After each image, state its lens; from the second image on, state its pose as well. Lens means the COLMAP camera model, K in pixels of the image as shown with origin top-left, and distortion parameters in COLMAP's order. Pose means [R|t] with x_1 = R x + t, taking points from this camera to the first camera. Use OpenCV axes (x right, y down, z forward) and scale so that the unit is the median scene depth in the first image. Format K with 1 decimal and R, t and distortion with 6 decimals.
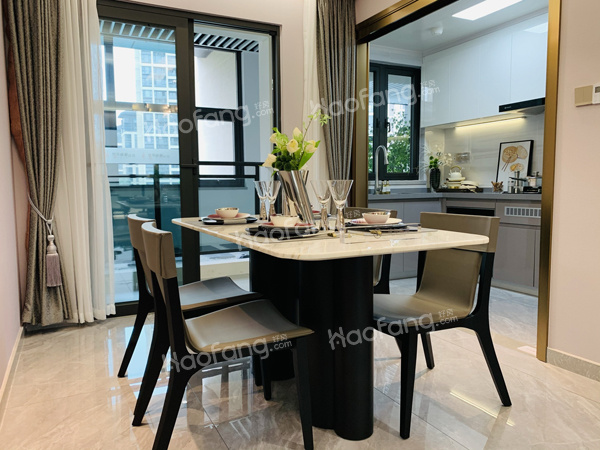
lens RADIAL K [[460.4, 0, 299.3], [0, 460.4, 220.4], [0, 0, 1]] dist [0.034028, -0.001317]
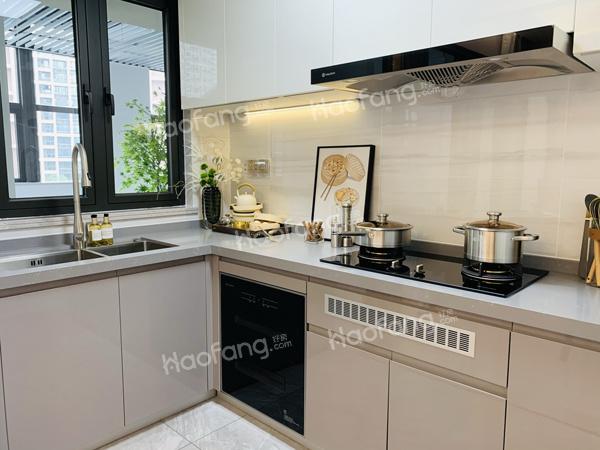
lens RADIAL K [[460.4, 0, 296.9], [0, 460.4, 226.7], [0, 0, 1]] dist [0.034028, -0.001317]
pose [[0.943145, -0.031600, 0.330875, 0.221555], [0.014327, 0.998410, 0.054515, -0.099390], [-0.332072, -0.046676, 0.942099, 0.480355]]
